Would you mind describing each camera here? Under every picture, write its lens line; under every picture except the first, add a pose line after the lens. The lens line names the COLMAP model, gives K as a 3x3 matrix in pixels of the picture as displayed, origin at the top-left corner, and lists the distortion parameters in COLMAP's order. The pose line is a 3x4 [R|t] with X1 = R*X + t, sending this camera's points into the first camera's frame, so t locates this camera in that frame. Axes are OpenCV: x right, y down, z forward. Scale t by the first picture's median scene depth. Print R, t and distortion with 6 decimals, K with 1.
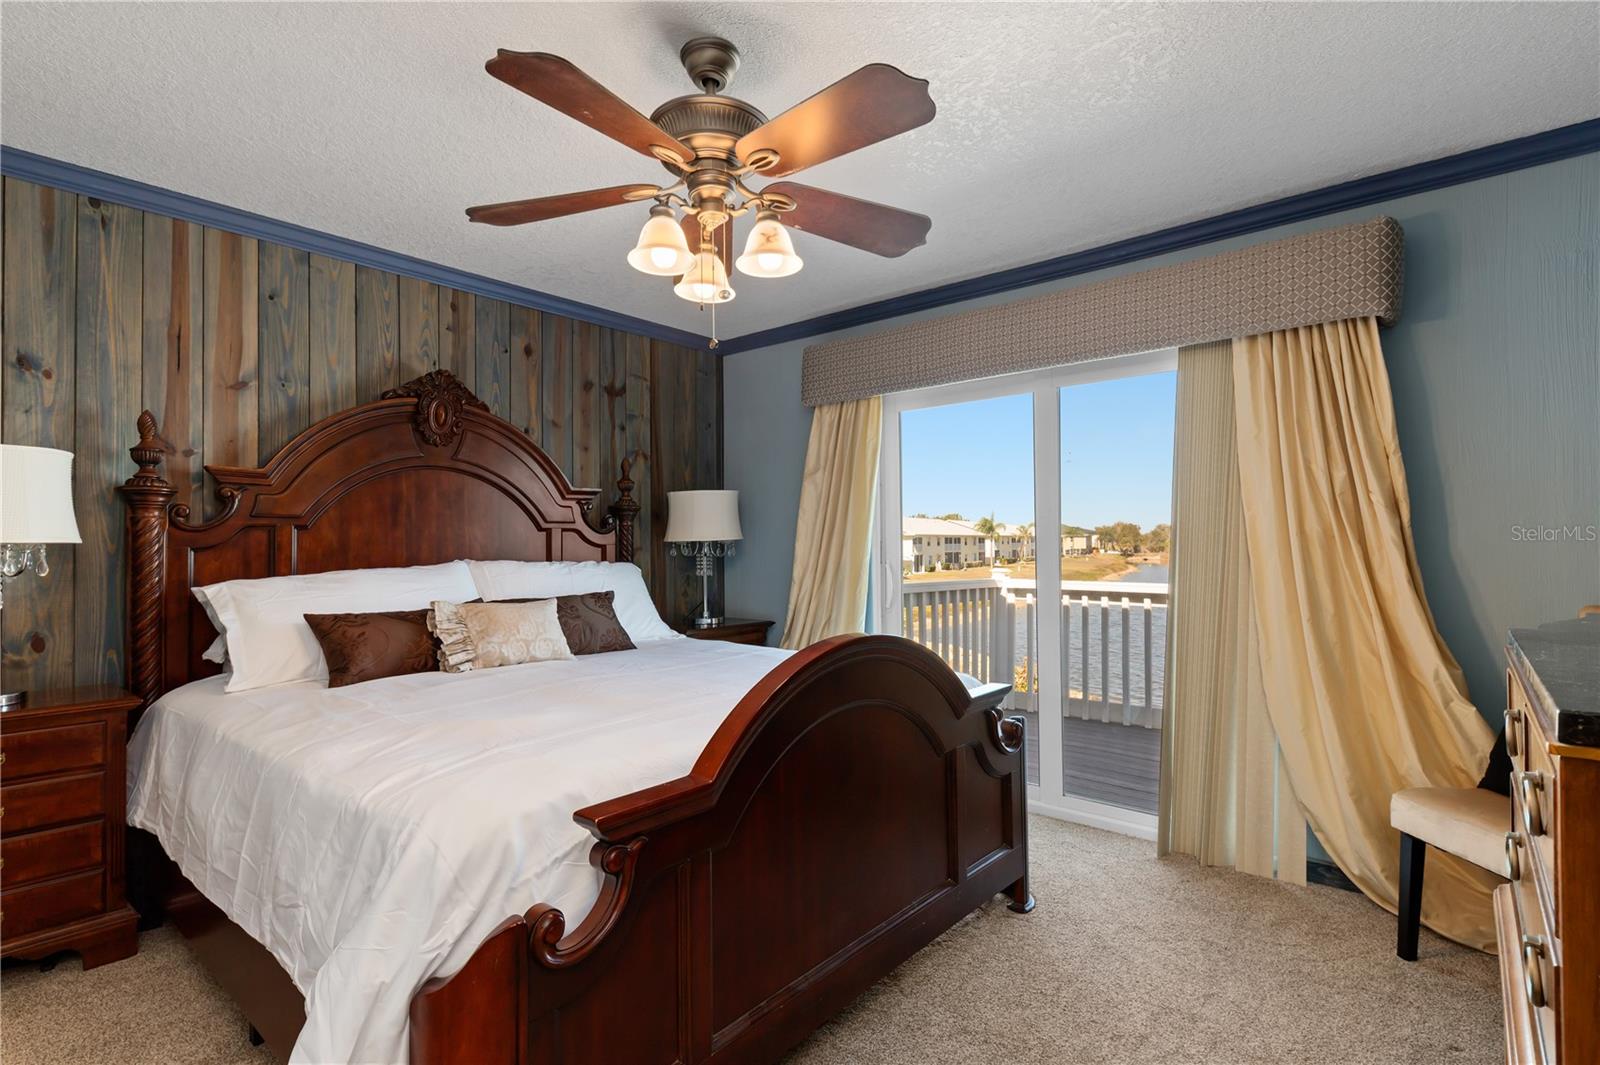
lens RADIAL K [[783.4, 0, 809.6], [0, 783.4, 541.9], [0, 0, 1]] dist [0.011635, -0.007872]
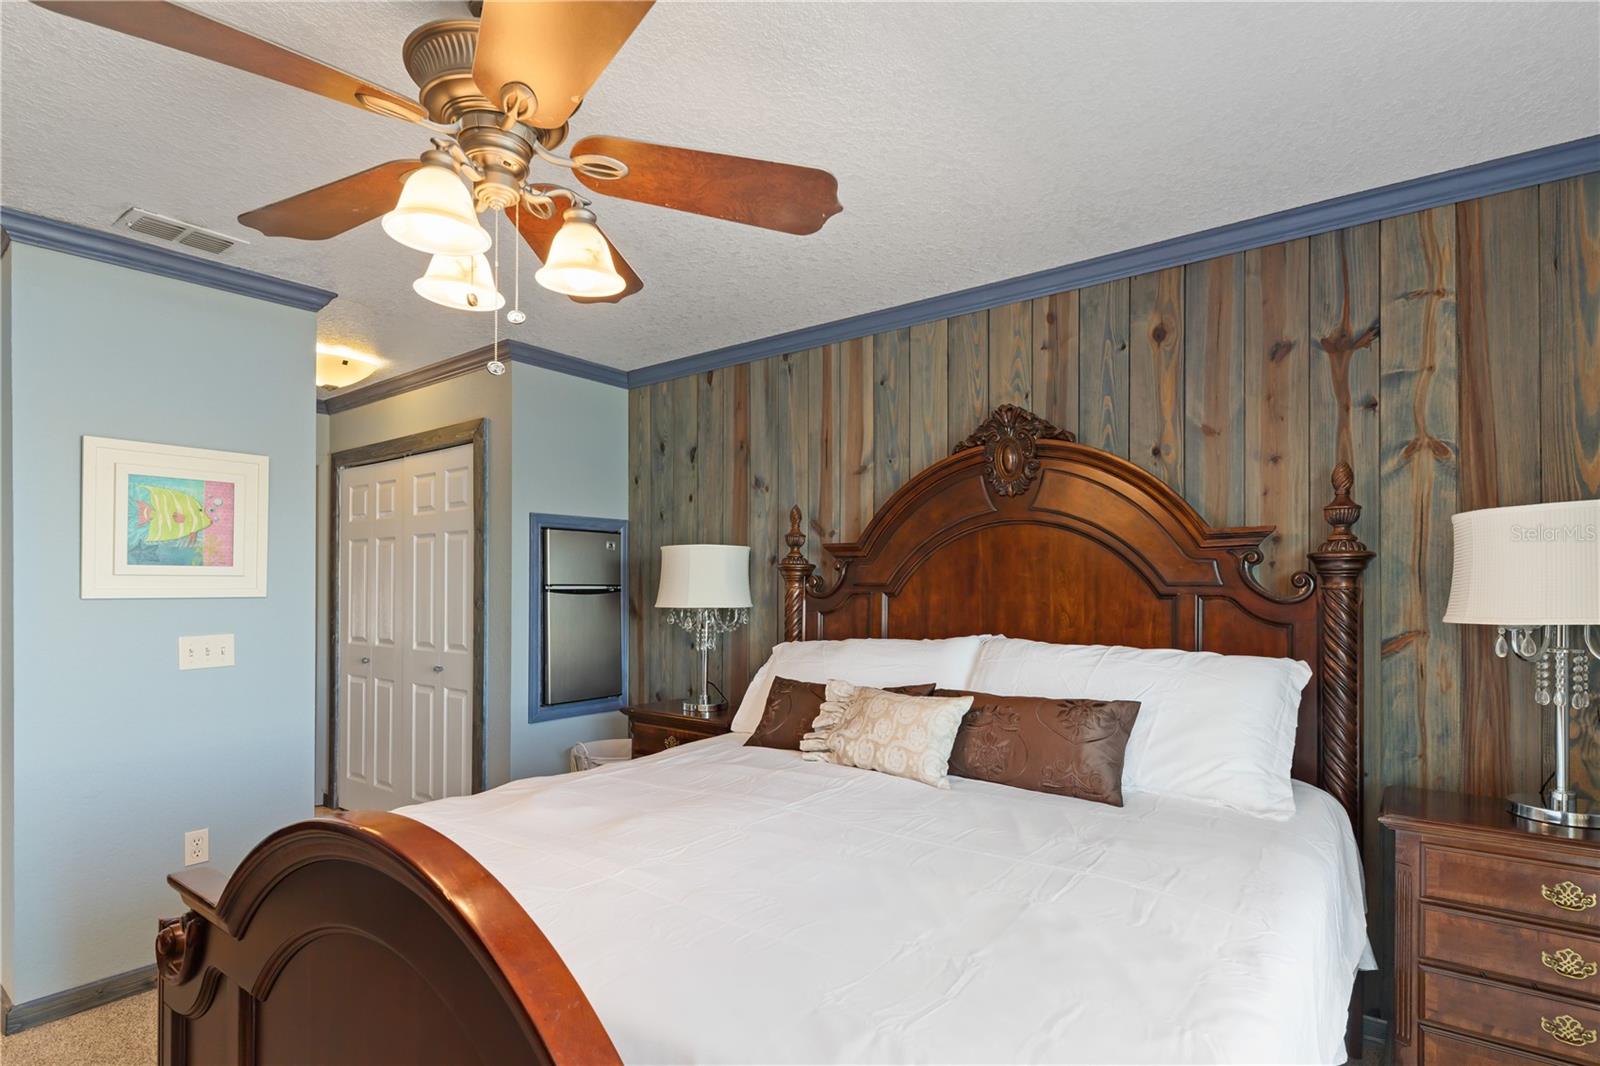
lens RADIAL K [[783.4, 0, 835.5], [0, 783.4, 589.7], [0, 0, 1]] dist [0.011635, -0.007872]
pose [[0.059473, 0.000481, -0.998230, 0.358168], [-0.006508, 0.999979, 0.000095, -0.022503], [0.998209, 0.006491, 0.059474, 0.792578]]
